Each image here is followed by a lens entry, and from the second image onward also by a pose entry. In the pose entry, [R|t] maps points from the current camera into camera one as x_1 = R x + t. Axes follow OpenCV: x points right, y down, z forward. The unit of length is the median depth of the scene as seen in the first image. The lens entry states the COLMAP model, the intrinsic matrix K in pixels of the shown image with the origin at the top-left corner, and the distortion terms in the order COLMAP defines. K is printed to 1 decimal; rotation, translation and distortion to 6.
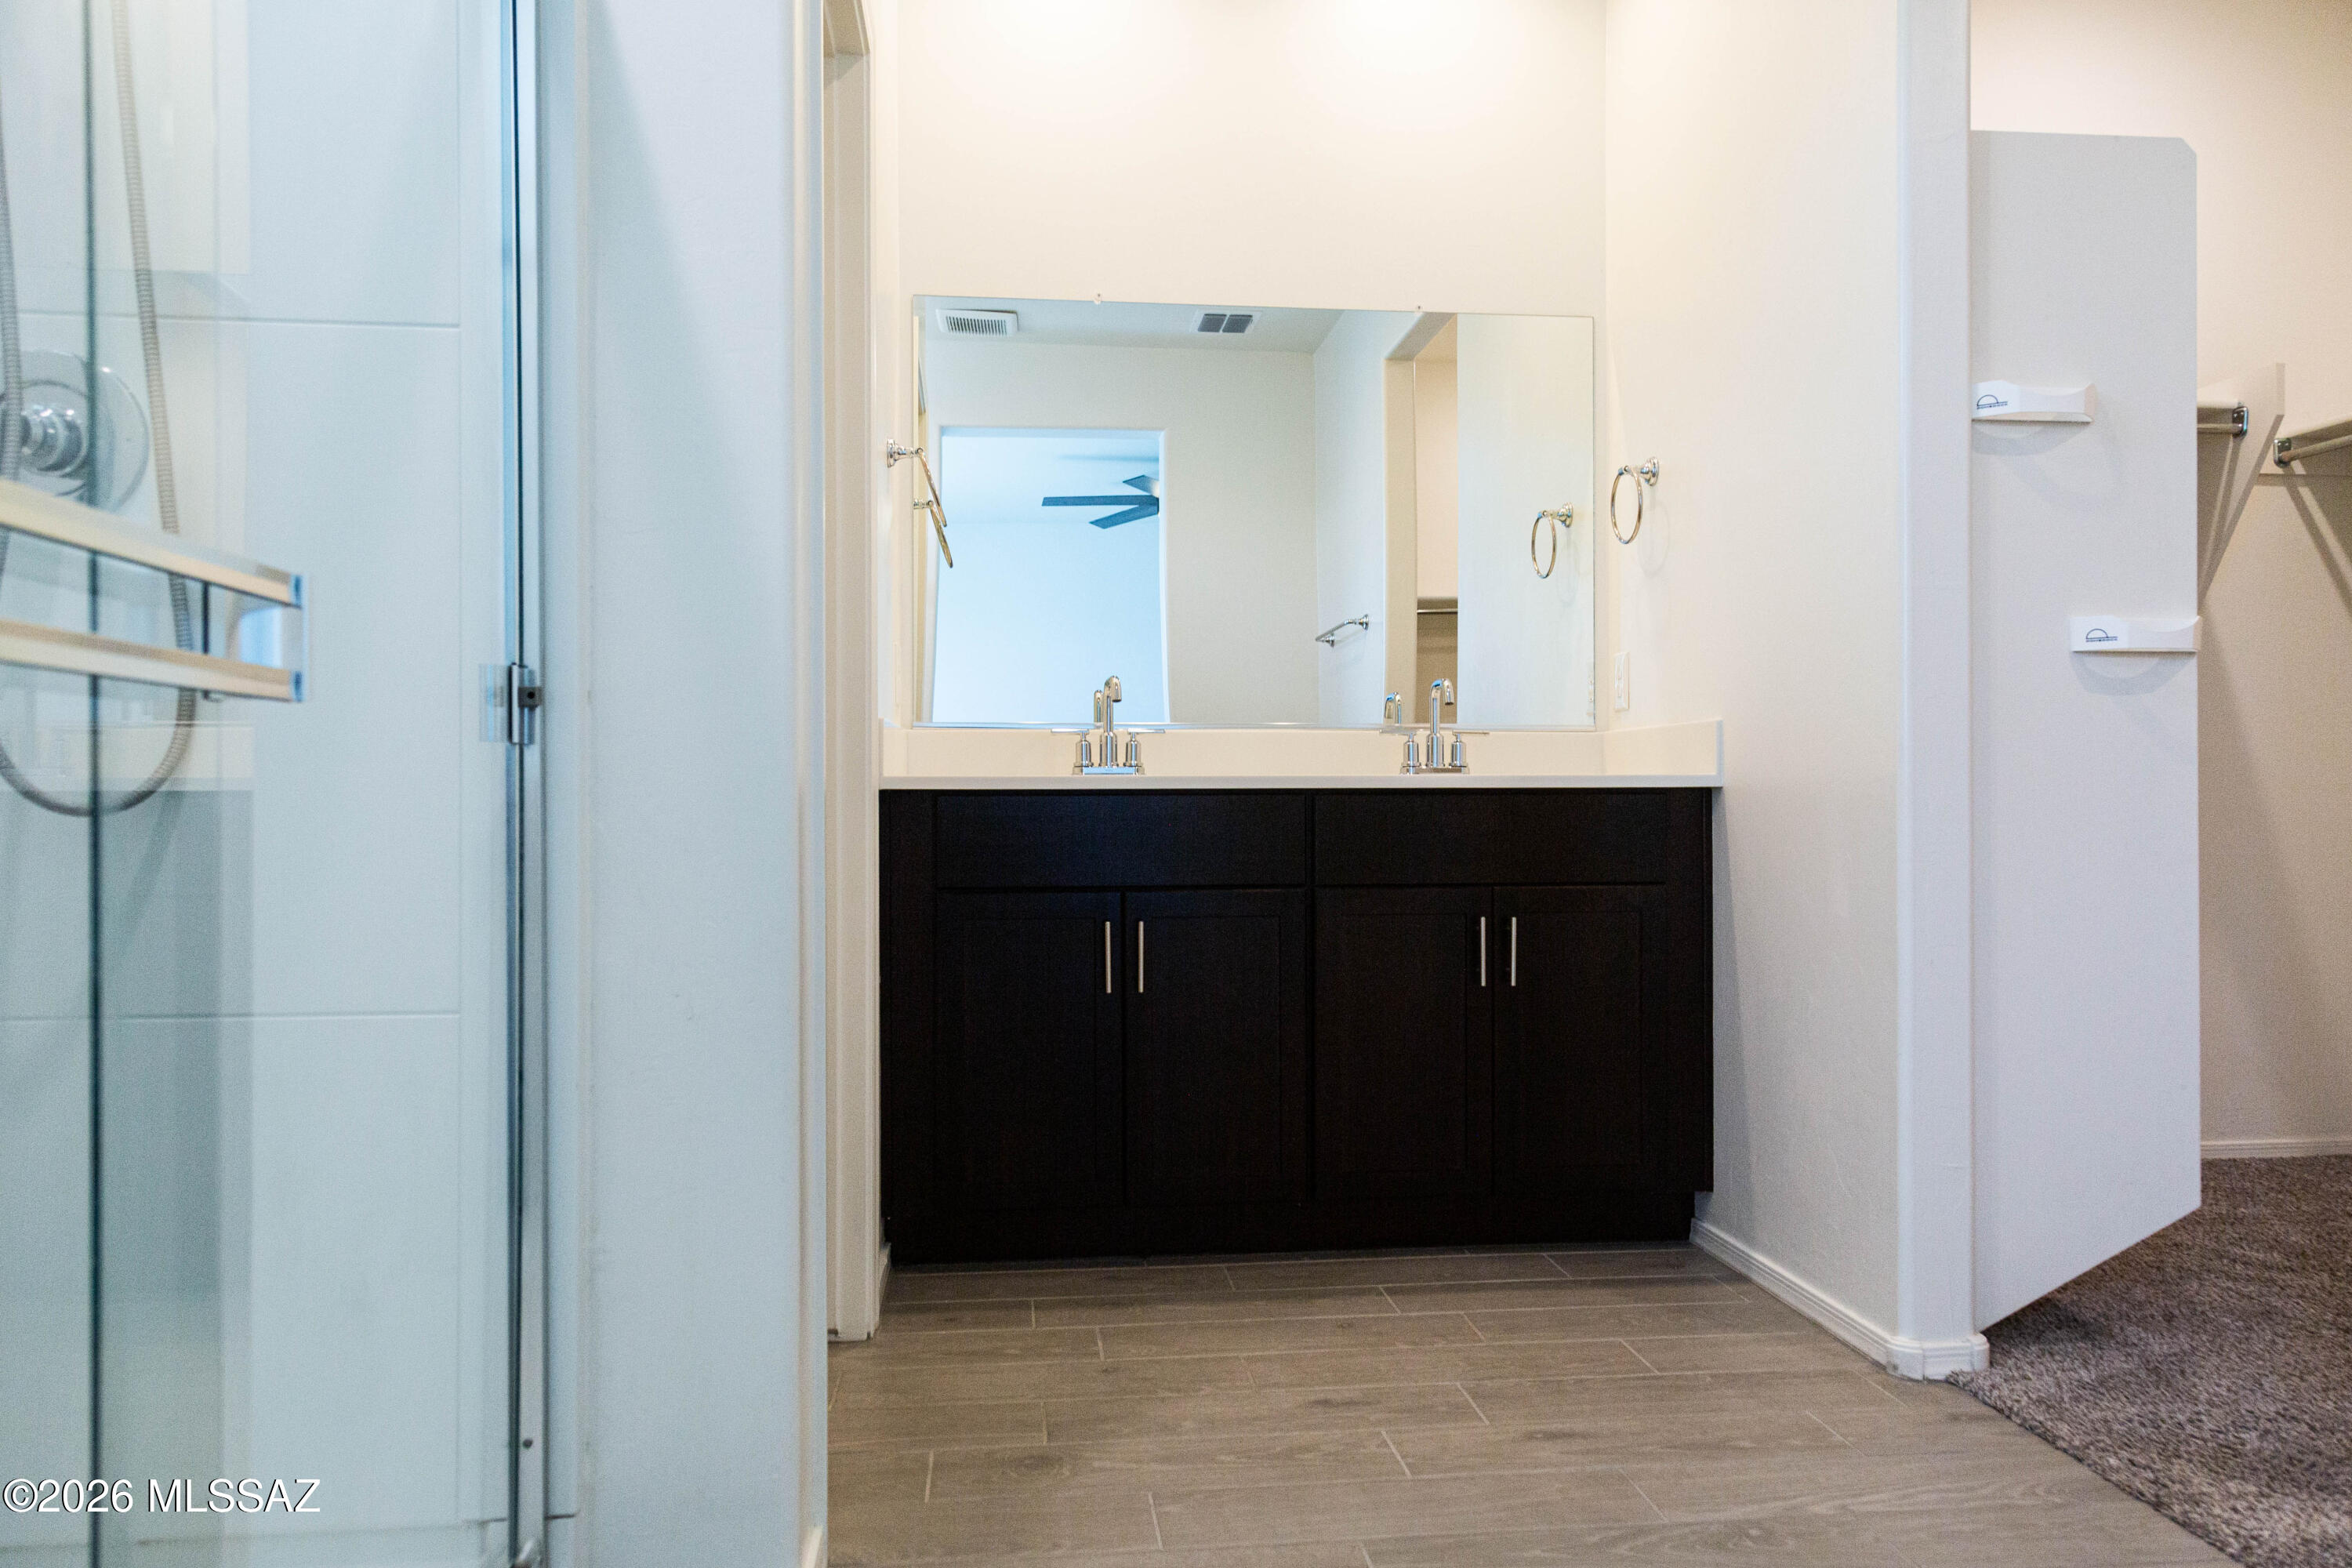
lens RADIAL K [[1604.2, 0, 1180.3], [0, 1604.2, 789.3], [0, 0, 1]] dist [-0.016385, -0.001415]
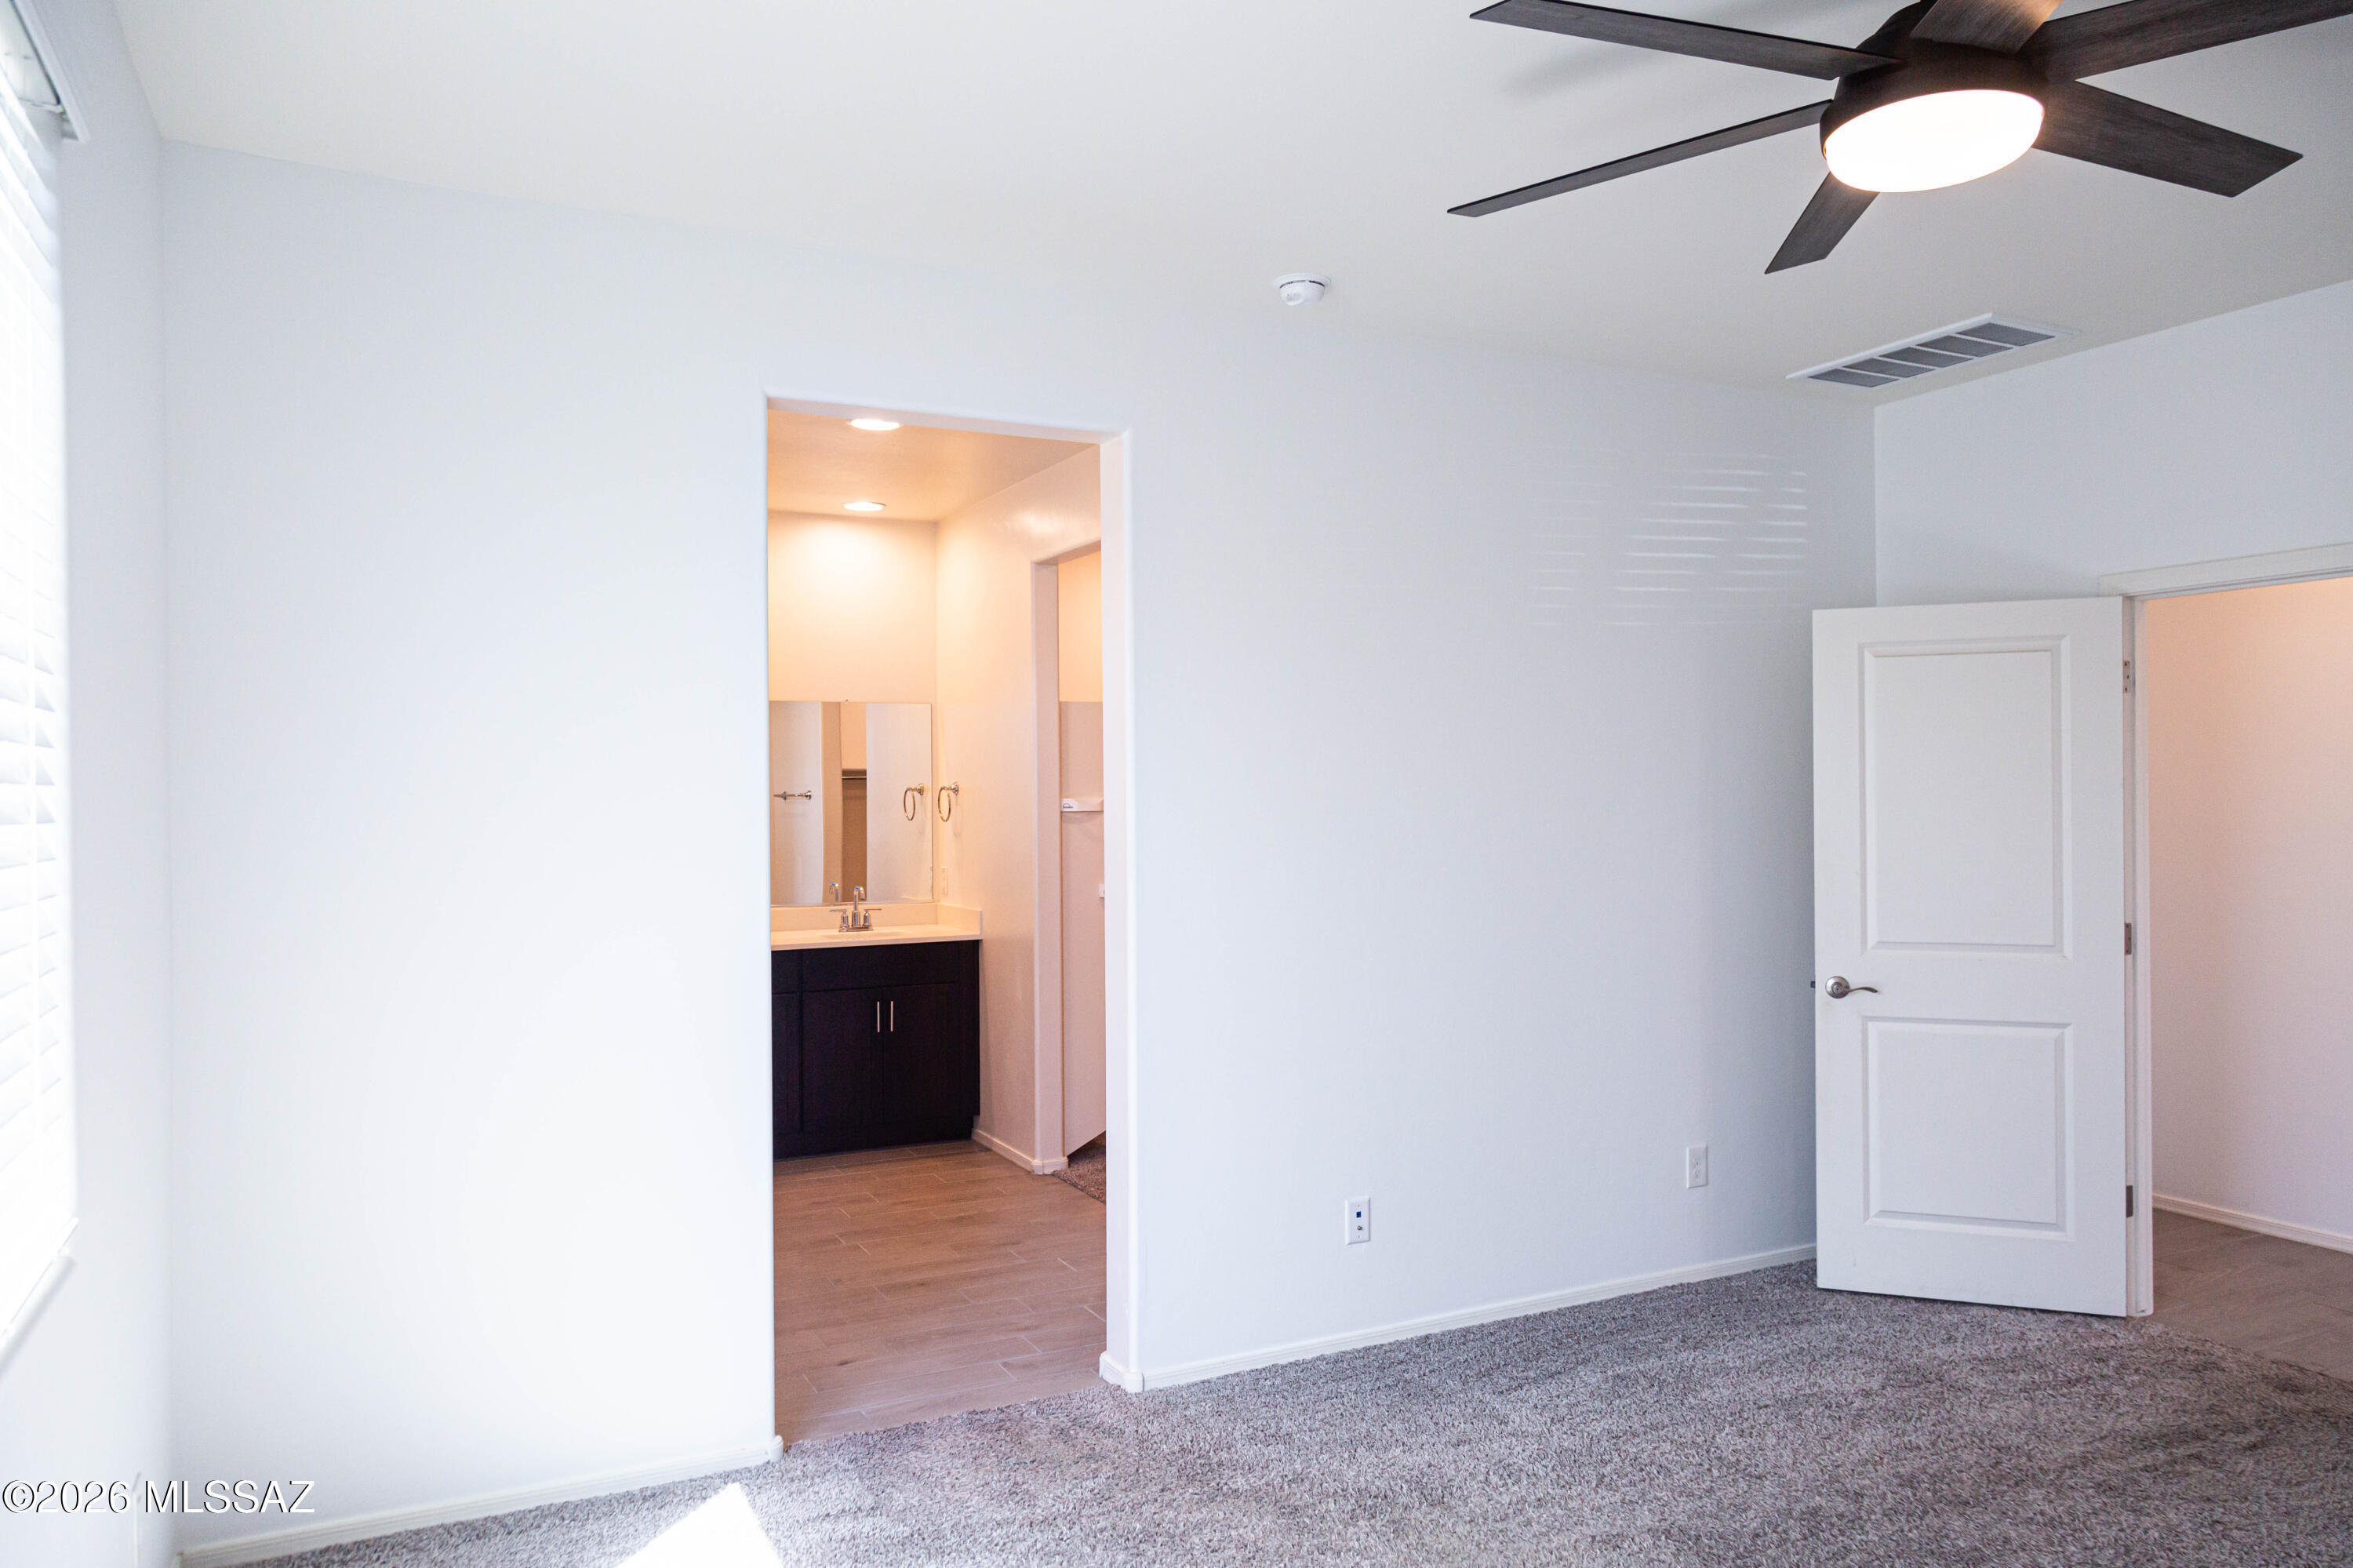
lens RADIAL K [[1604.9, 0, 1178.3], [0, 1604.9, 789.4], [0, 0, 1]] dist [-0.016385, -0.001415]
pose [[0.935448, -0.005977, 0.353415, -0.211142], [0.003992, 0.999972, 0.006344, -0.229824], [-0.353443, -0.004524, 0.935445, -1.253020]]
